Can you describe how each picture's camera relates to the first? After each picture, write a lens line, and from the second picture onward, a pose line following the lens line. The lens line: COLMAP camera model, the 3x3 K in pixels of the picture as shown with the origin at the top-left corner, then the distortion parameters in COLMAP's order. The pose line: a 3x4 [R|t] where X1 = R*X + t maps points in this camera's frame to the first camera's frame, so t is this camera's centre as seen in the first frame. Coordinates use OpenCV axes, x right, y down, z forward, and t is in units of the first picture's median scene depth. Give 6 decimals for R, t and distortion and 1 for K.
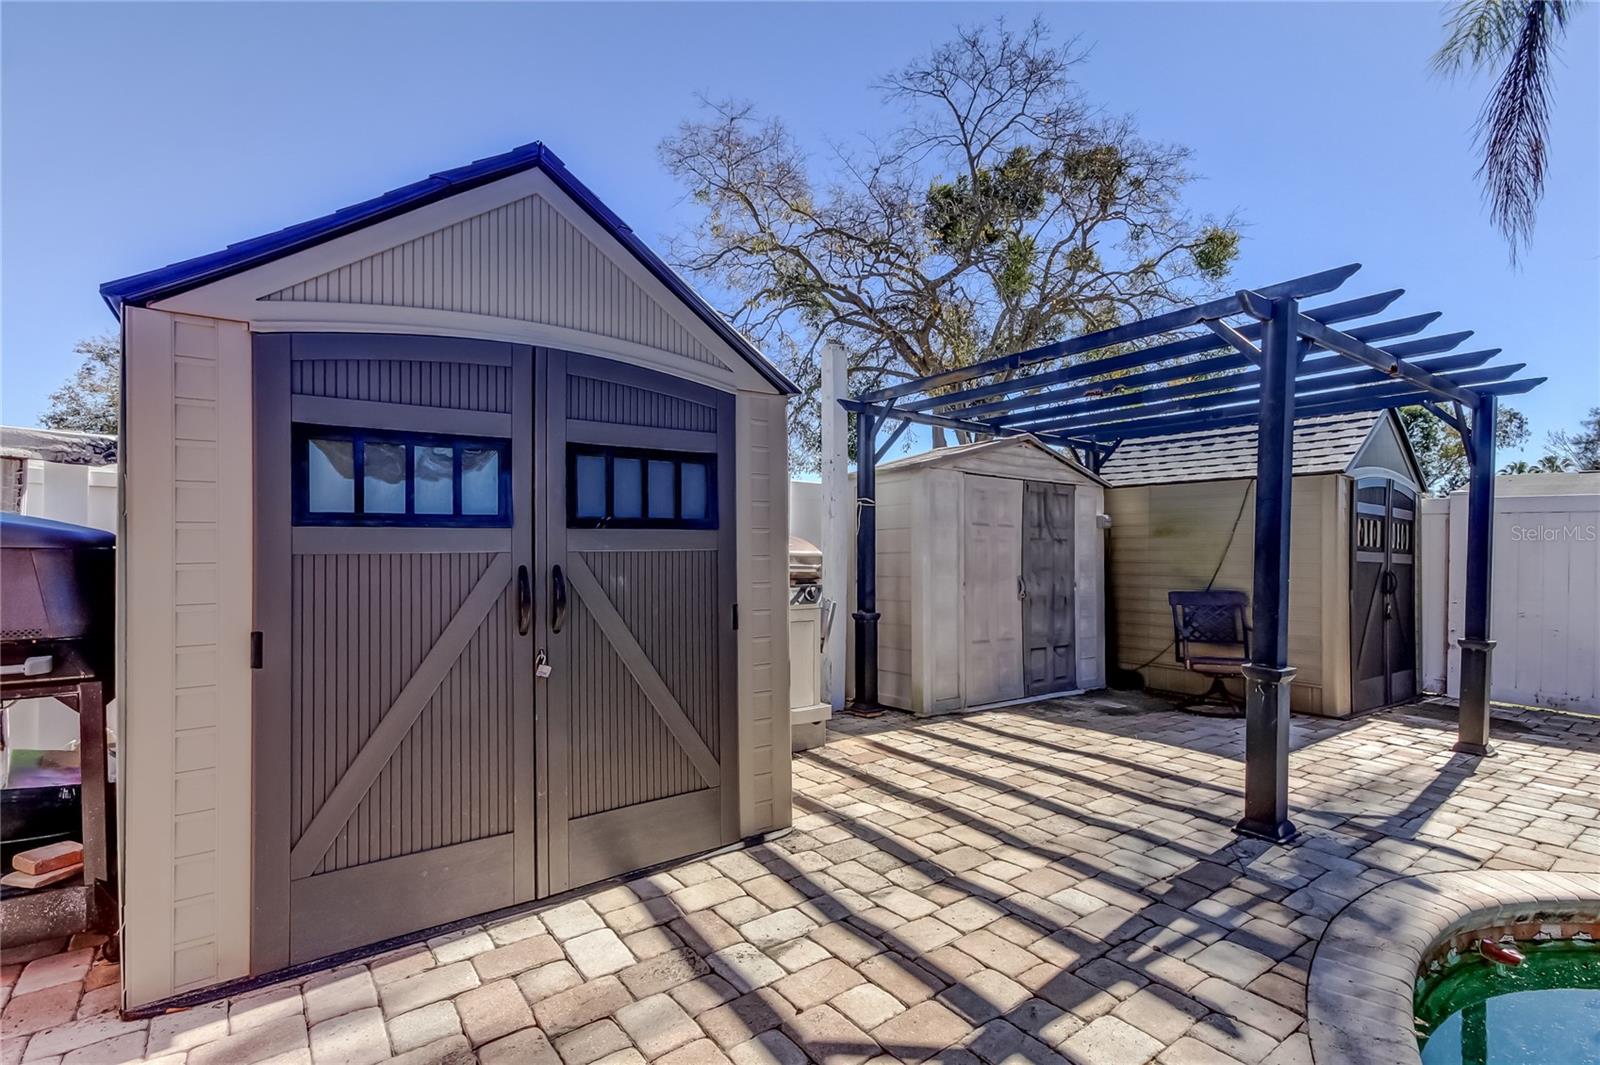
lens RADIAL K [[749.9, 0, 797.5], [0, 749.9, 564.0], [0, 0, 1]] dist [0.021303, -0.000007]
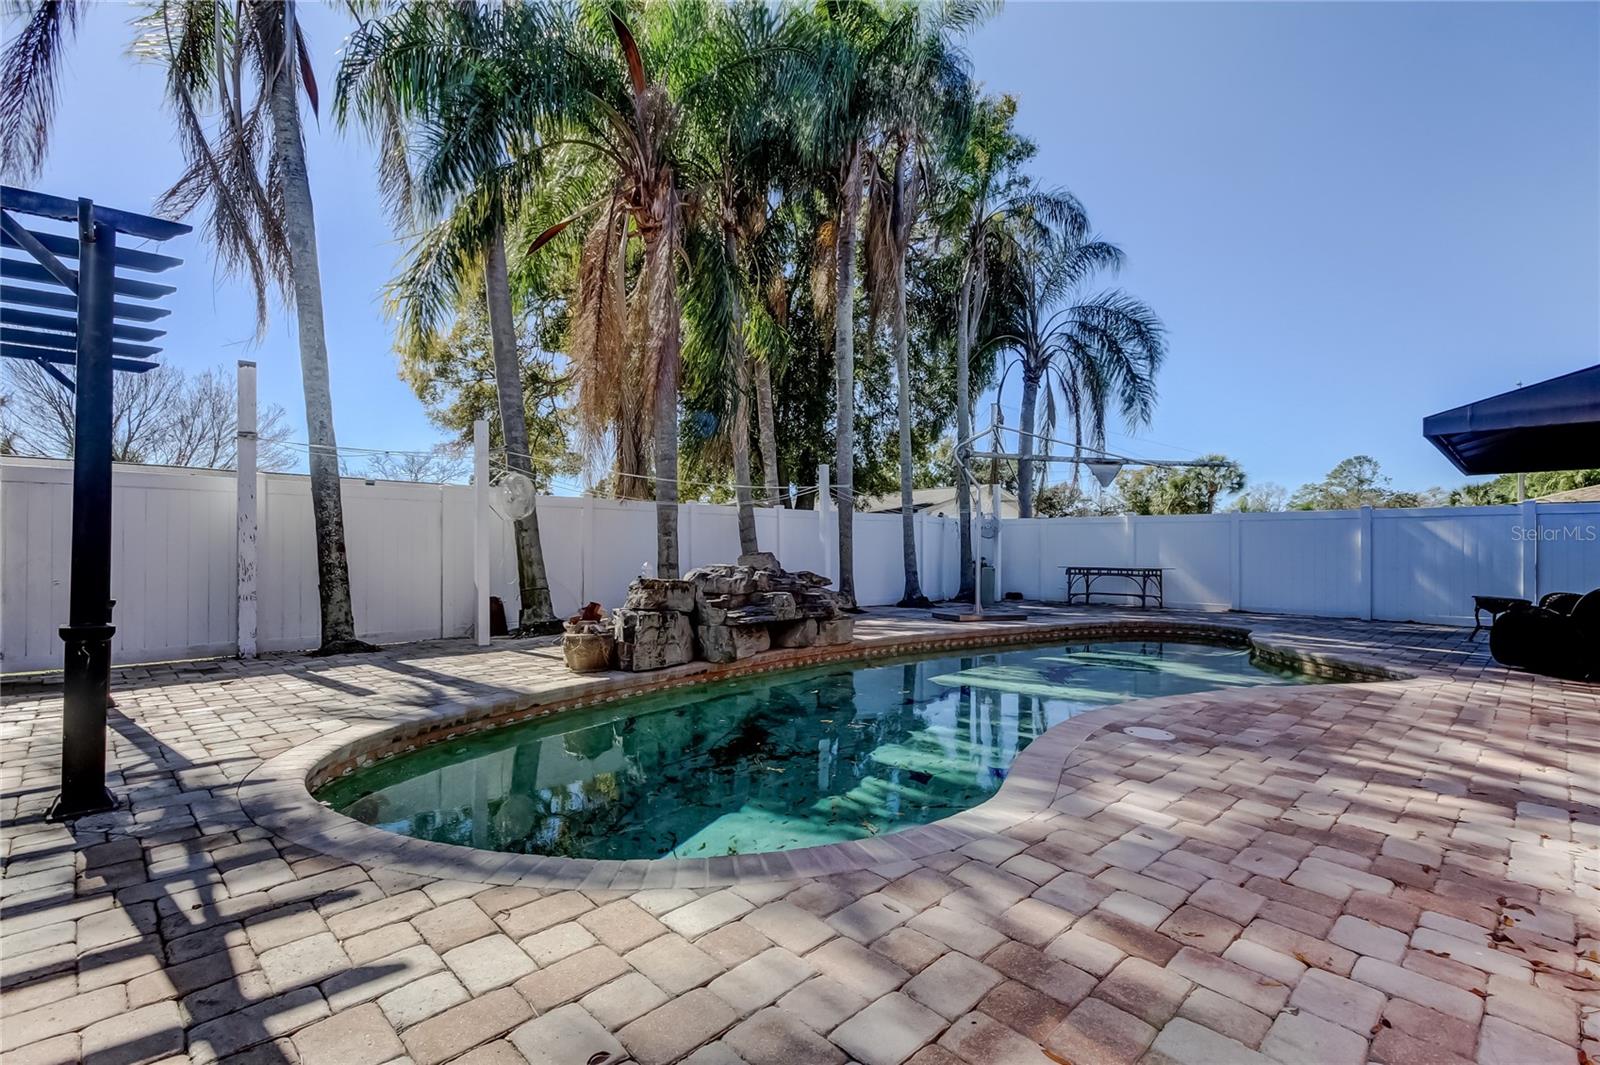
lens RADIAL K [[730.5, 0, 801.9], [0, 730.5, 557.3], [0, 0, 1]] dist [0.019222, -0.000194]
pose [[-0.138833, -0.024740, 0.990007, -0.511859], [0.022260, 0.999357, 0.028096, 0.065983], [-0.990066, 0.025938, -0.138194, 0.367406]]
